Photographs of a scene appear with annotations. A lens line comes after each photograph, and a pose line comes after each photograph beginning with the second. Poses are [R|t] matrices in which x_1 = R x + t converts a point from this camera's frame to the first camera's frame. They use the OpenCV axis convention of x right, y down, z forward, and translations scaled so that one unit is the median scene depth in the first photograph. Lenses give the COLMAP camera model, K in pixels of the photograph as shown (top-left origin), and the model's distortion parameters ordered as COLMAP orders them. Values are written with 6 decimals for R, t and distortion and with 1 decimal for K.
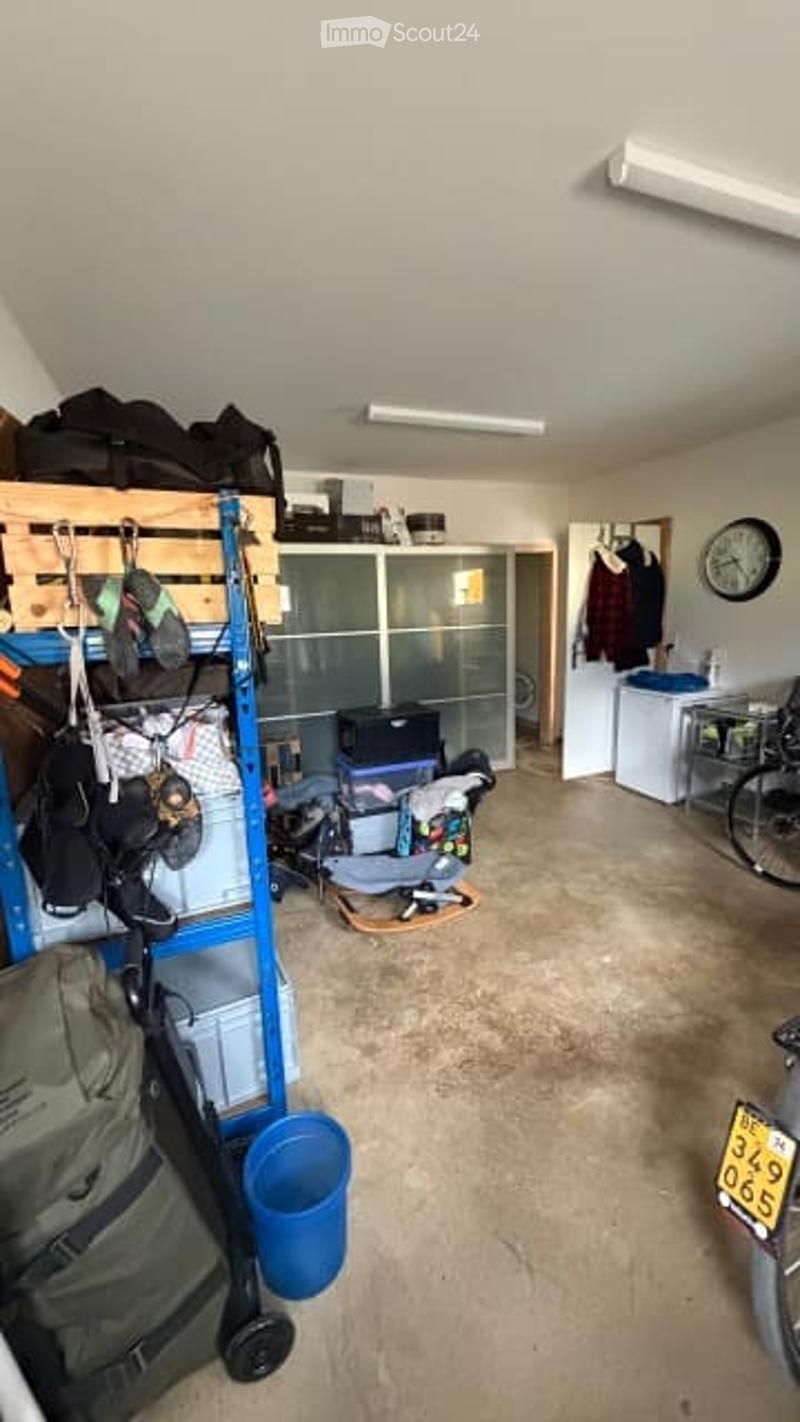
lens RADIAL K [[565.7, 0, 399.2], [0, 565.7, 709.2], [0, 0, 1]] dist [-0.000269, 0.000097]
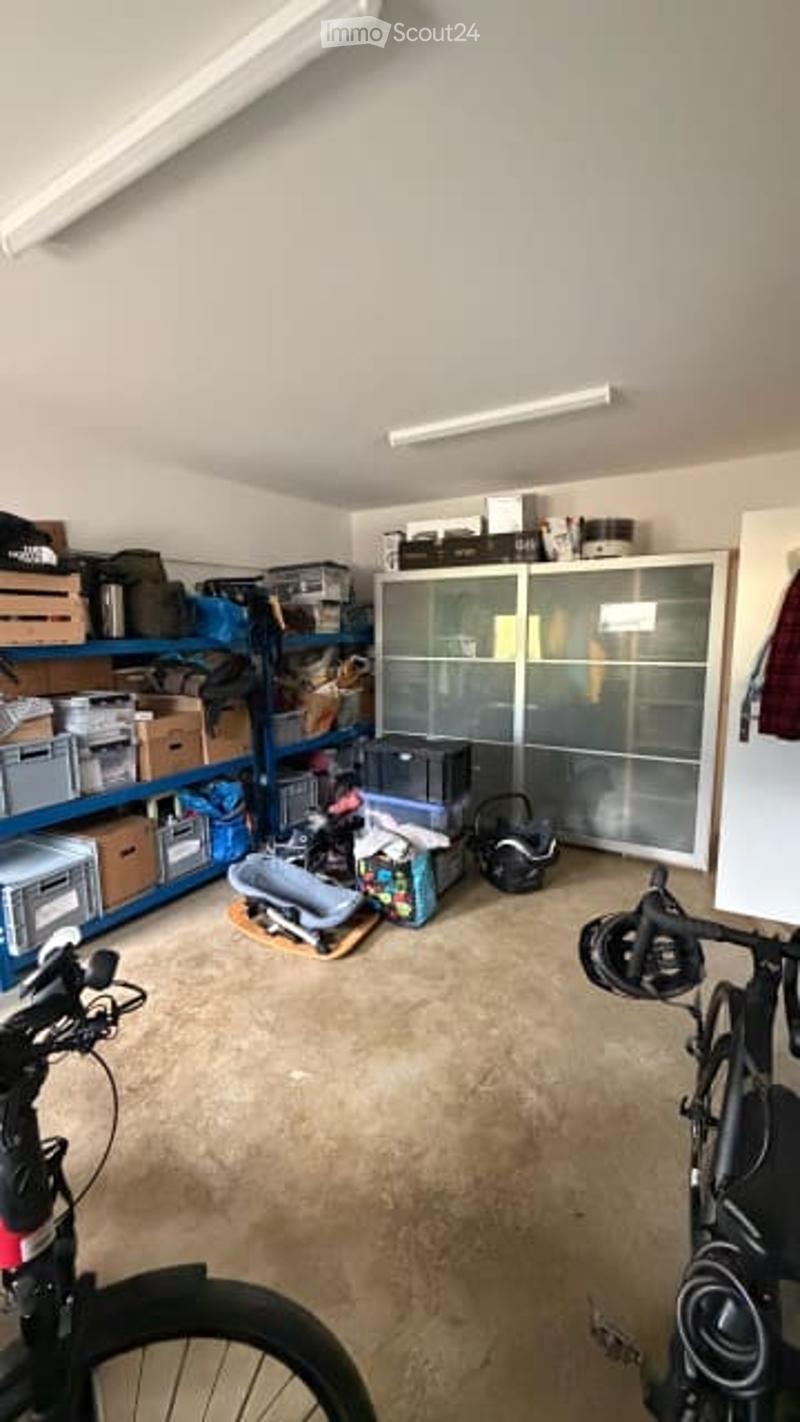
lens RADIAL K [[565.7, 0, 397.6], [0, 565.7, 707.2], [0, 0, 1]] dist [-0.000269, 0.000097]
pose [[0.605516, 0.136505, -0.784038, 0.721866], [-0.158548, 0.986123, 0.049242, -0.100741], [0.779880, 0.094491, 0.618756, 0.395048]]
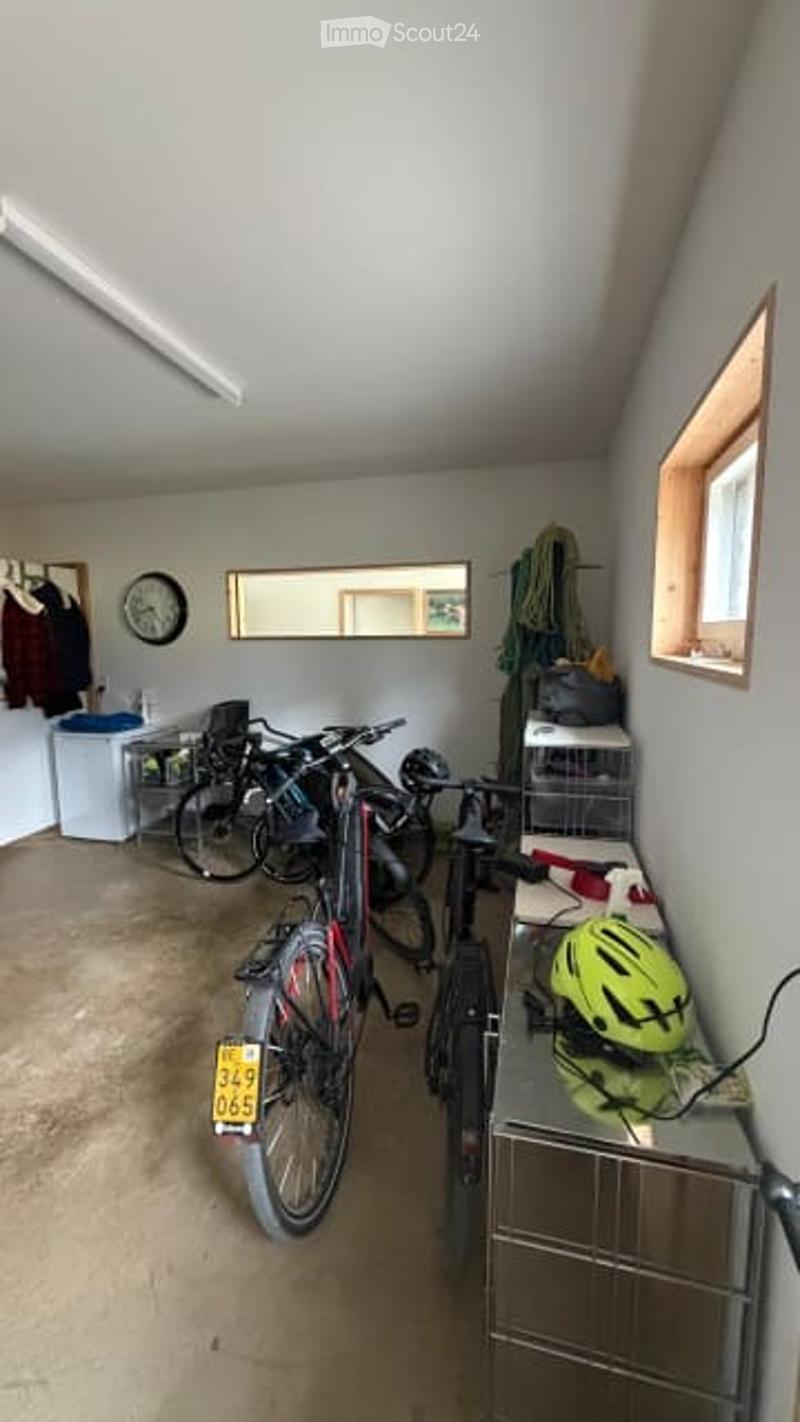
lens RADIAL K [[565.7, 0, 398.6], [0, 565.7, 707.2], [0, 0, 1]] dist [-0.000269, 0.000097]
pose [[0.594699, -0.072888, 0.800637, -0.025292], [0.141328, 0.989851, -0.014863, 0.016948], [-0.791428, 0.121992, 0.598965, -0.033942]]
